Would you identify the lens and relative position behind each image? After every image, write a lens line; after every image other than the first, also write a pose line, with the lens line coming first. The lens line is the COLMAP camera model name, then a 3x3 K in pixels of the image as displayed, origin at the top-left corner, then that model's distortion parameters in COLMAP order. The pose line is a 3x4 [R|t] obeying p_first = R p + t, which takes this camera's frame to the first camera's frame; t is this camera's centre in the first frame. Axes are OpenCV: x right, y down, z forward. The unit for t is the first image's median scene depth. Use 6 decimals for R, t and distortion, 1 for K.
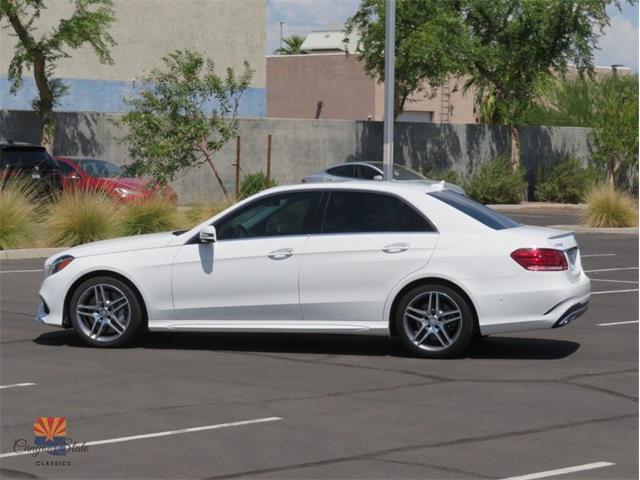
lens RADIAL K [[2167.2, 0, 287.4], [0, 2167.2, 193.2], [0, 0, 1]] dist [0.051494, 0.000000]
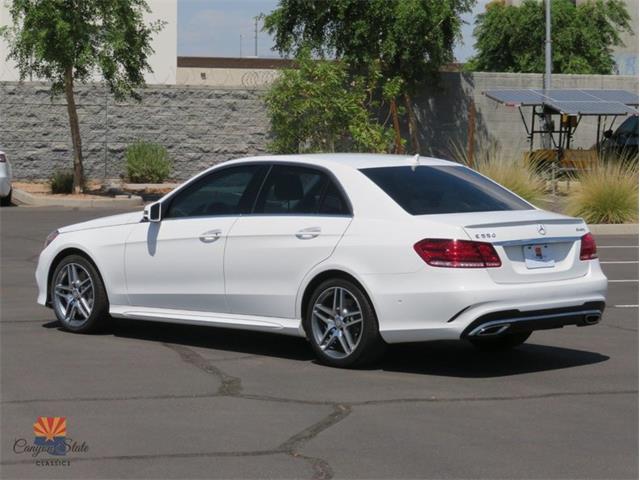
lens RADIAL K [[2167.2, 0, 345.1], [0, 2167.2, 231.6], [0, 0, 1]] dist [0.051494, 0.000000]
pose [[0.866883, 0.031187, -0.497535, 0.472134], [-0.013819, 0.999161, 0.038553, -0.007887], [0.498320, -0.026545, 0.866587, 0.273702]]
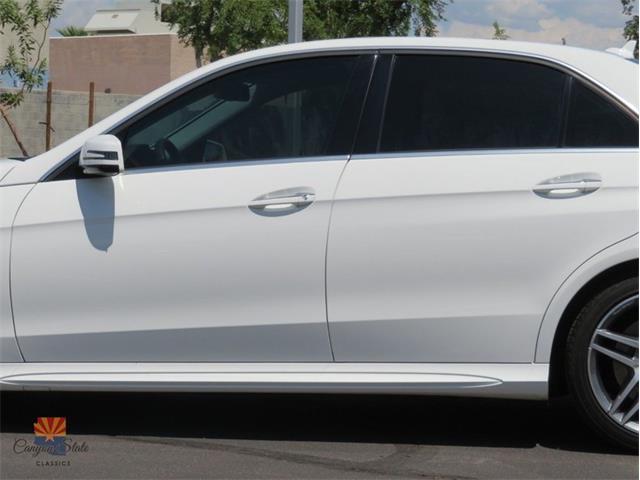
lens RADIAL K [[2167.2, 0, 316.5], [0, 2167.2, 240.5], [0, 0, 1]] dist [0.051494, 0.000000]
pose [[0.992187, 0.000837, 0.124756, -0.047453], [-0.002653, 0.999893, 0.014394, 0.029247], [-0.124730, -0.014612, 0.992083, 0.587704]]
